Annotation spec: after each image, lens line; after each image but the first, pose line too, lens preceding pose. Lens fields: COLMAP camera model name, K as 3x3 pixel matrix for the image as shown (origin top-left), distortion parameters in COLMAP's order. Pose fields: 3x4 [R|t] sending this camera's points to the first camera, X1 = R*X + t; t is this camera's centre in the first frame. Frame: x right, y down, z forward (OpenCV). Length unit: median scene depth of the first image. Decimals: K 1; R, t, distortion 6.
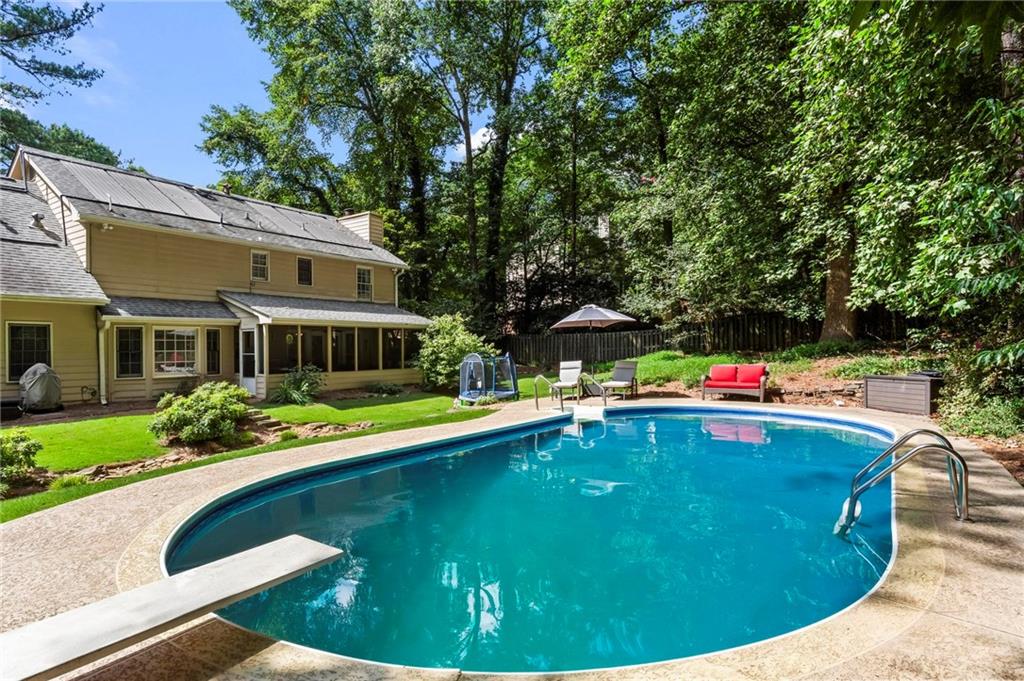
lens RADIAL K [[563.9, 0, 505.7], [0, 563.9, 348.3], [0, 0, 1]] dist [-0.006969, -0.001090]
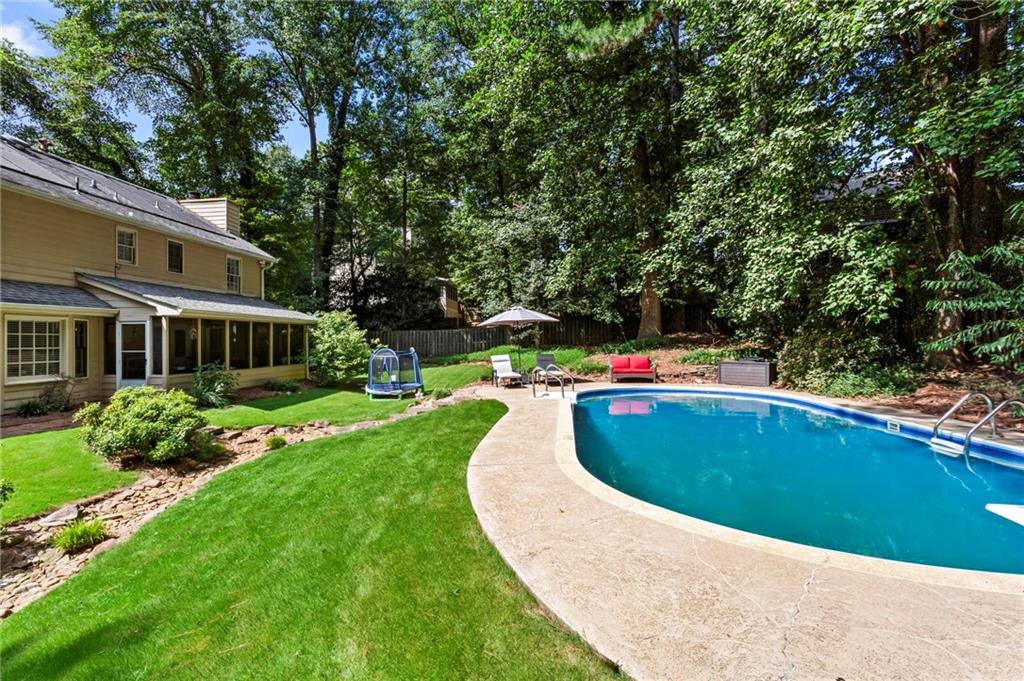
lens RADIAL K [[485.8, 0, 506.8], [0, 485.8, 335.0], [0, 0, 1]] dist [-0.002927, 0.002461]
pose [[0.877899, 0.006332, 0.478804, -0.298788], [0.001863, 0.999860, -0.016639, -0.000940], [-0.478842, 0.015499, 0.877764, 0.097391]]
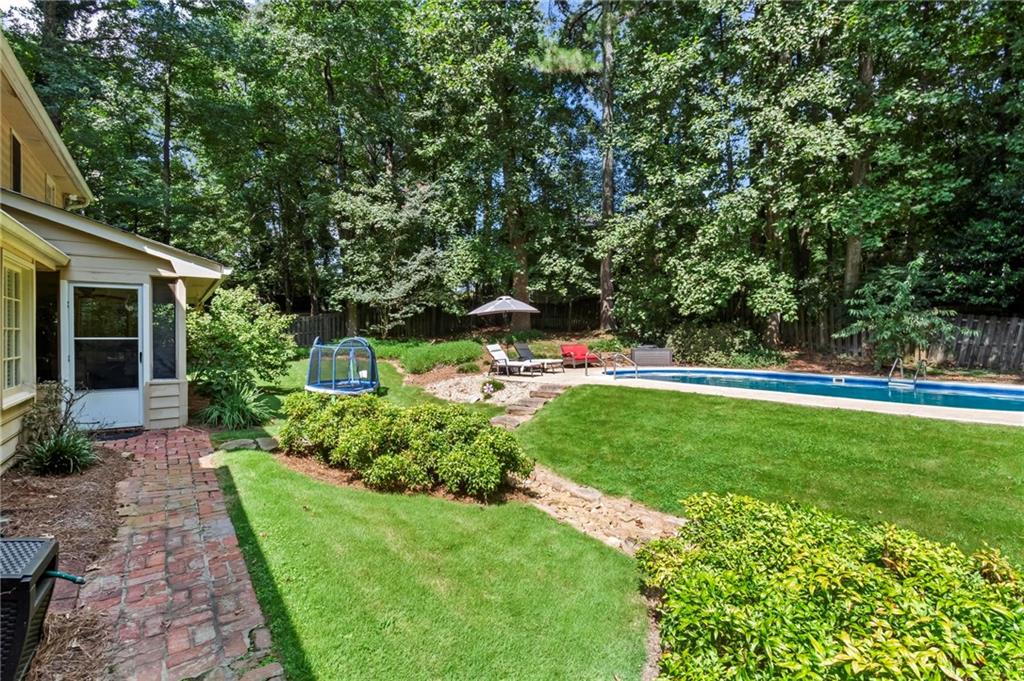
lens RADIAL K [[485.8, 0, 509.7], [0, 485.8, 339.7], [0, 0, 1]] dist [-0.002927, 0.002461]
pose [[0.332181, -0.002569, 0.943212, -0.678572], [-0.004594, 0.999980, 0.004342, 0.007764], [-0.943205, -0.005775, 0.332162, 0.534947]]
